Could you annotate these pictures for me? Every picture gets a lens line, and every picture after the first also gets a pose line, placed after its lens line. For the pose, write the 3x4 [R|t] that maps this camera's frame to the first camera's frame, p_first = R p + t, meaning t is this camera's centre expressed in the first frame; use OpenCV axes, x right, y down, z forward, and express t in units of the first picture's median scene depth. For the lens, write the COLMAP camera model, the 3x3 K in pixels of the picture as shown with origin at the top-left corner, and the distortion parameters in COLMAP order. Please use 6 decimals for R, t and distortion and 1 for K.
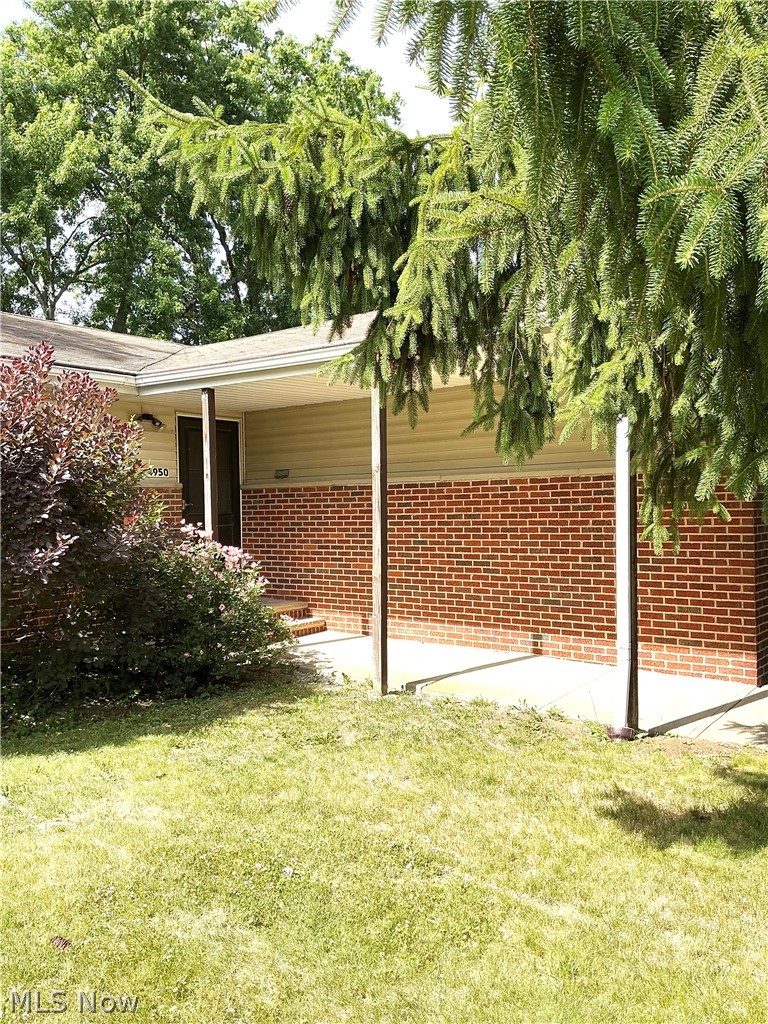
lens RADIAL K [[854.9, 0, 384.0], [0, 854.9, 512.0], [0, 0, 1]] dist [0.003071, -0.000066]
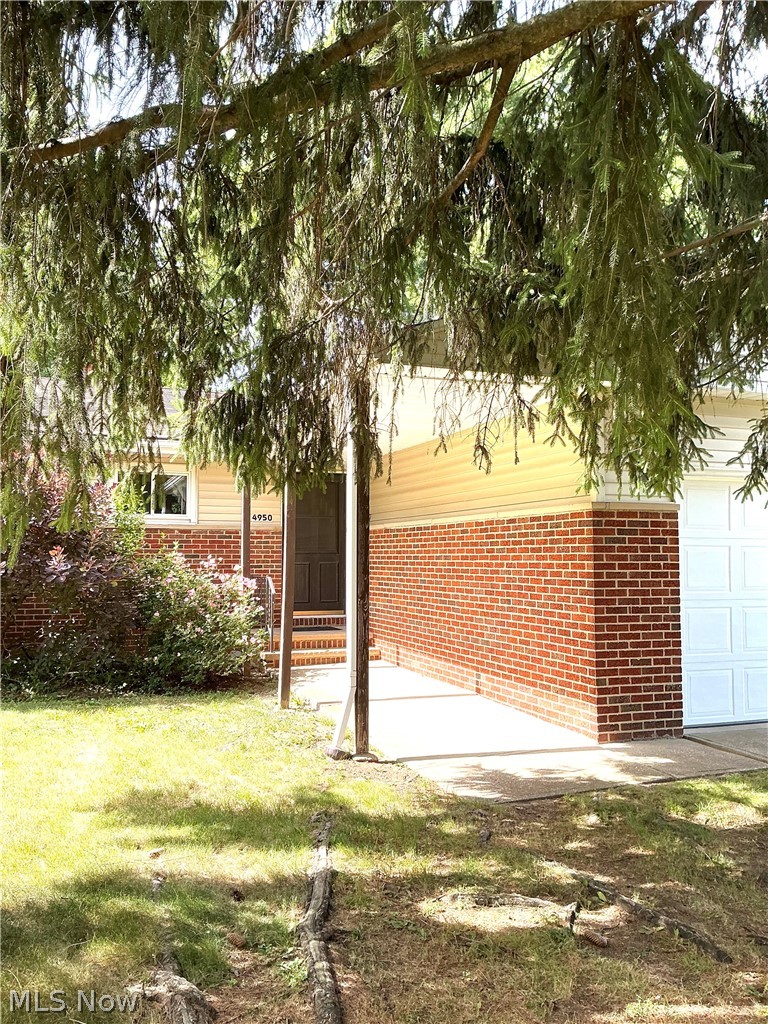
lens RADIAL K [[854.9, 0, 384.0], [0, 854.9, 512.0], [0, 0, 1]] dist [0.003071, -0.000066]
pose [[0.855635, -0.011346, -0.517456, 0.618812], [-0.013247, 0.998952, -0.043808, -0.003965], [0.517410, 0.044339, 0.854588, 0.049472]]
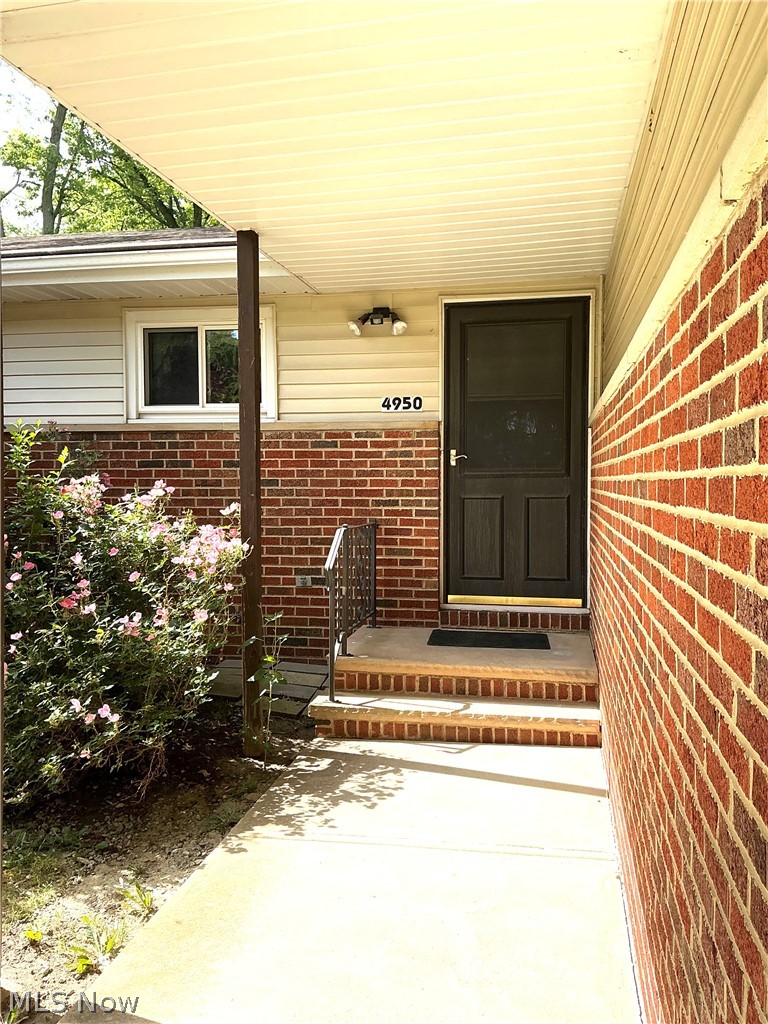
lens RADIAL K [[854.9, 0, 384.0], [0, 854.9, 512.0], [0, 0, 1]] dist [0.003071, -0.000066]
pose [[0.441048, 0.060734, -0.895426, 0.328554], [0.002054, 0.997637, 0.068679, -0.013917], [0.897481, -0.032130, 0.439881, 0.858538]]
